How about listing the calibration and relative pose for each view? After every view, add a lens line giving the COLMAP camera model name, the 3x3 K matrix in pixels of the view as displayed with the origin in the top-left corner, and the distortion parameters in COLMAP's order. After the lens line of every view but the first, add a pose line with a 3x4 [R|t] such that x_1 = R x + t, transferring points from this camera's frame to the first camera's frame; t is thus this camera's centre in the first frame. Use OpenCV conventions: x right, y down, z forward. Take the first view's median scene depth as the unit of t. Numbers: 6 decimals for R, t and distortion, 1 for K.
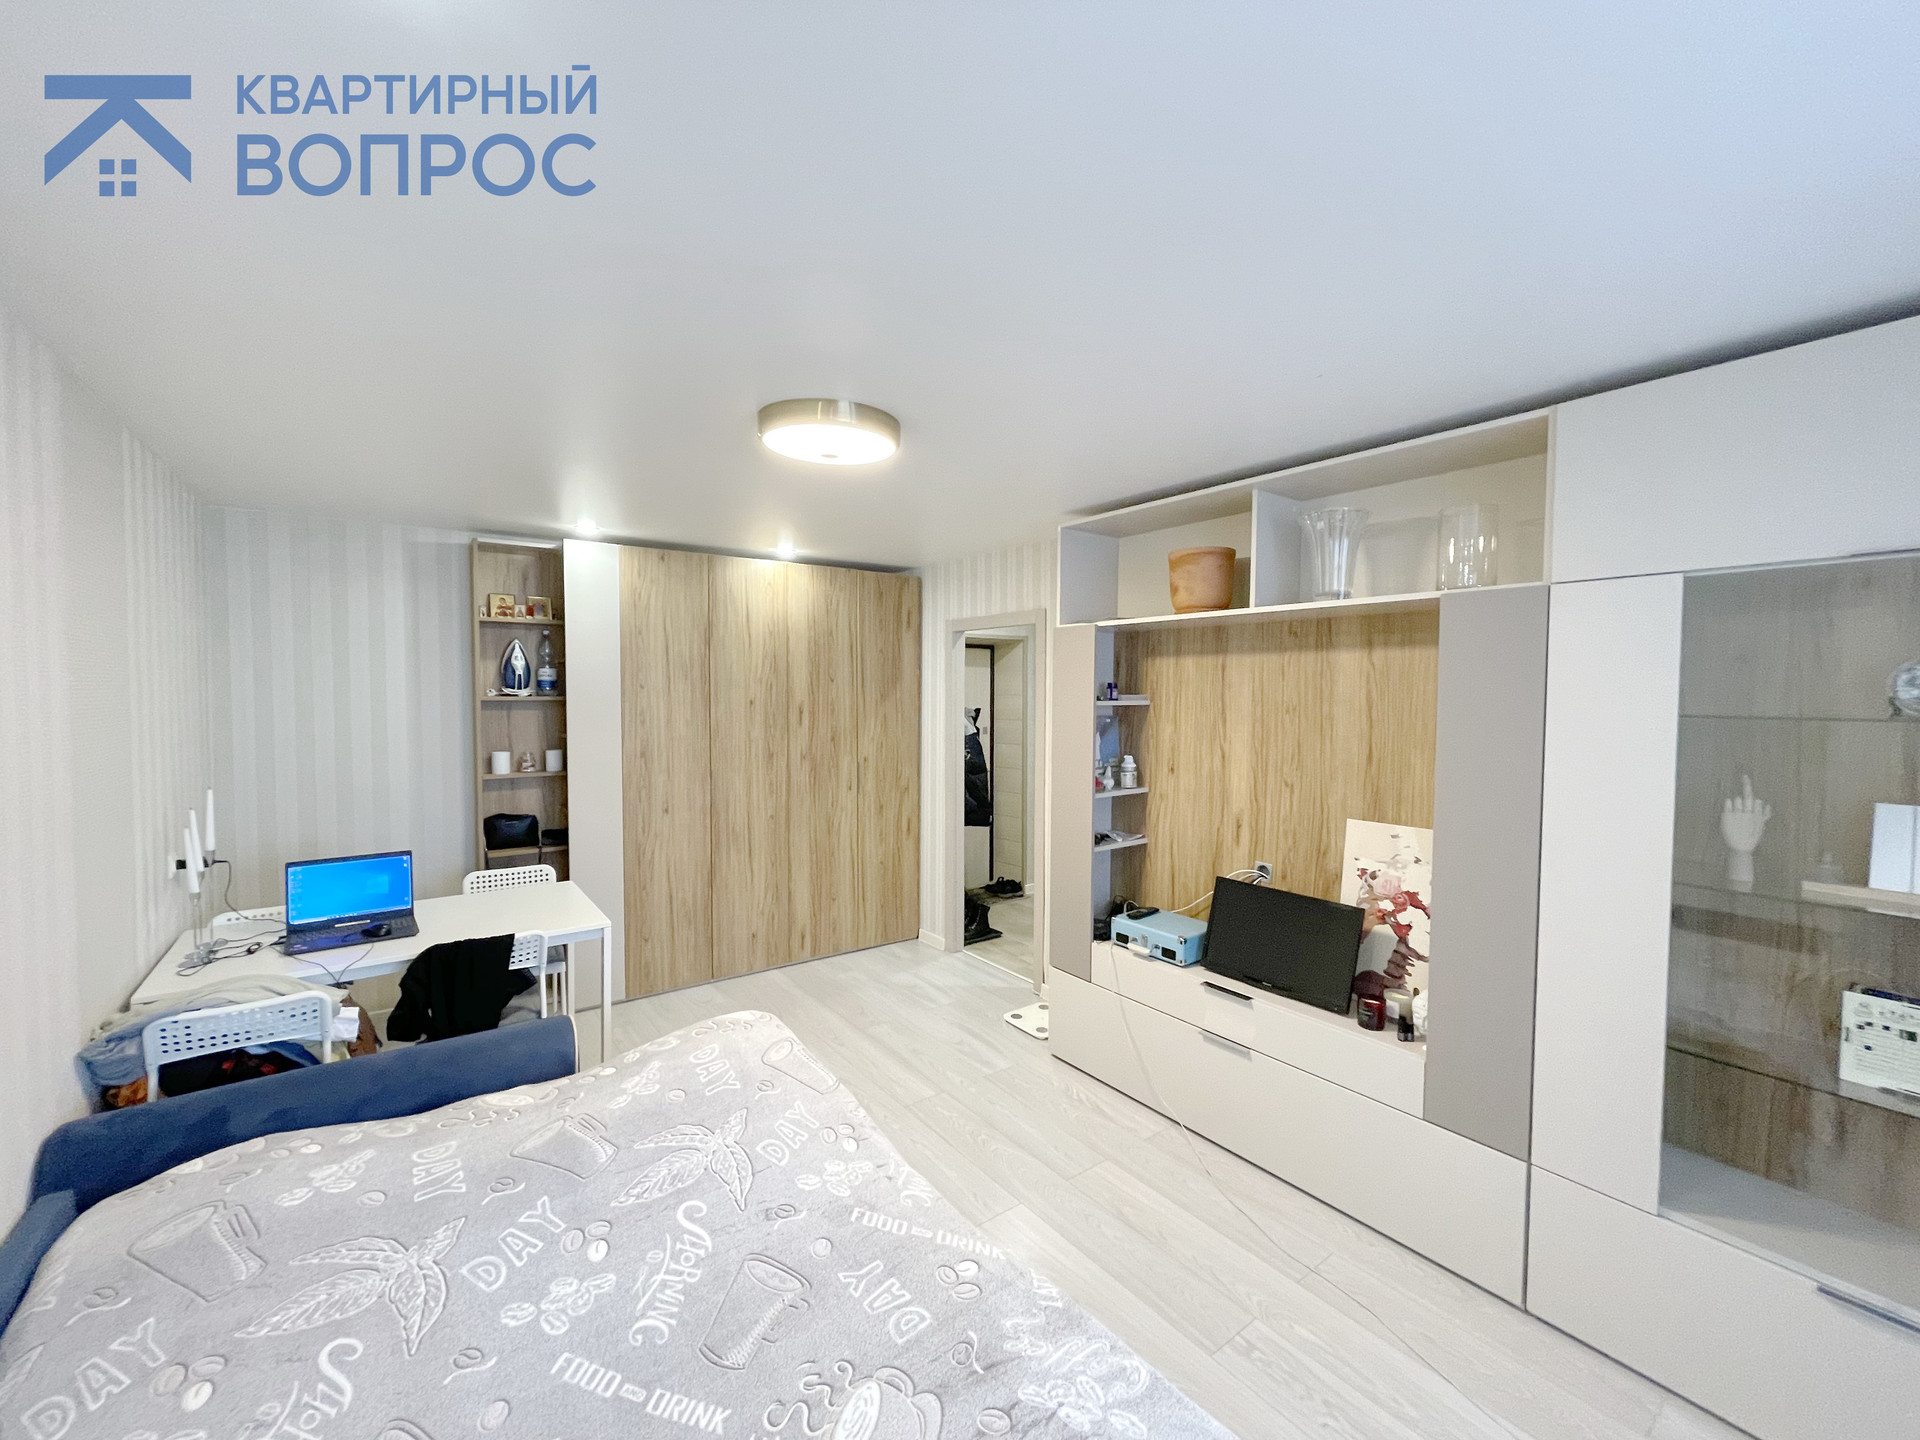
lens RADIAL K [[769.0, 0, 955.3], [0, 769.0, 719.4], [0, 0, 1]] dist [-0.004343, -0.000686]
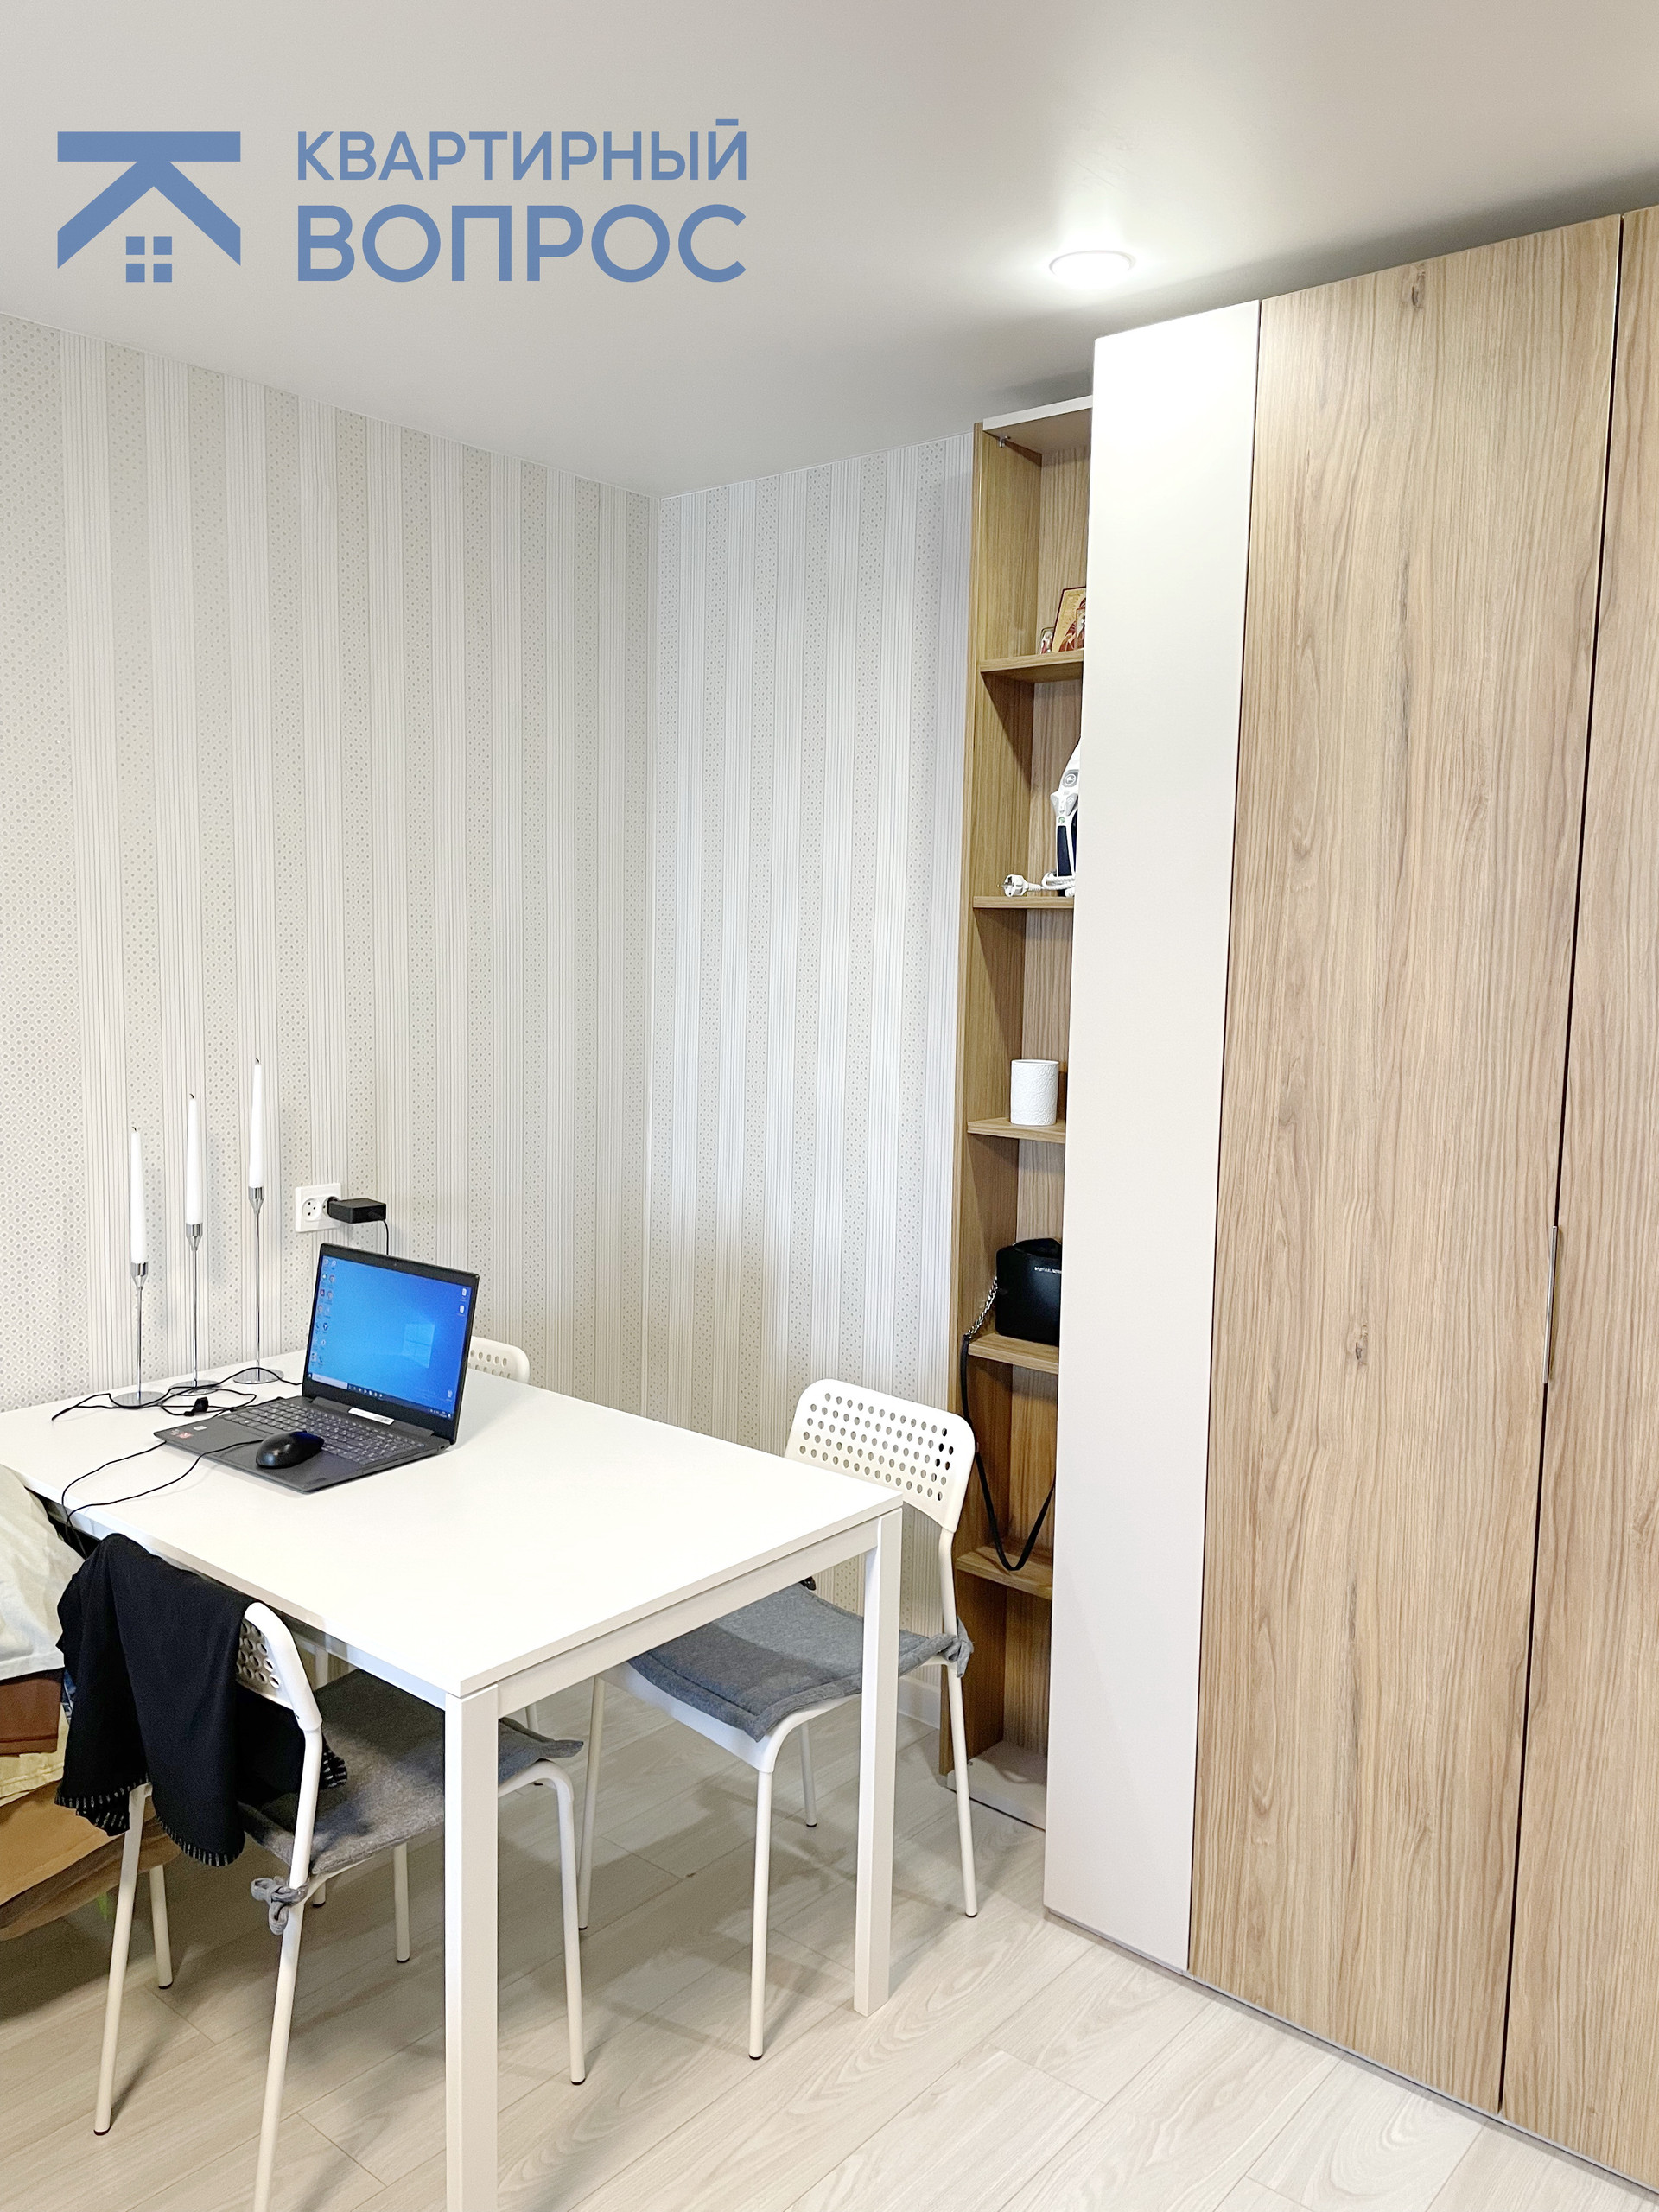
lens RADIAL K [[1694.5, 0, 819.5], [0, 1694.5, 1107.4], [0, 0, 1]] dist [0.055346, -0.073082]
pose [[0.230800, 0.106995, -0.967101, 0.109088], [-0.053735, 0.993820, 0.097127, -0.004774], [0.971516, 0.029550, 0.235123, 0.689950]]
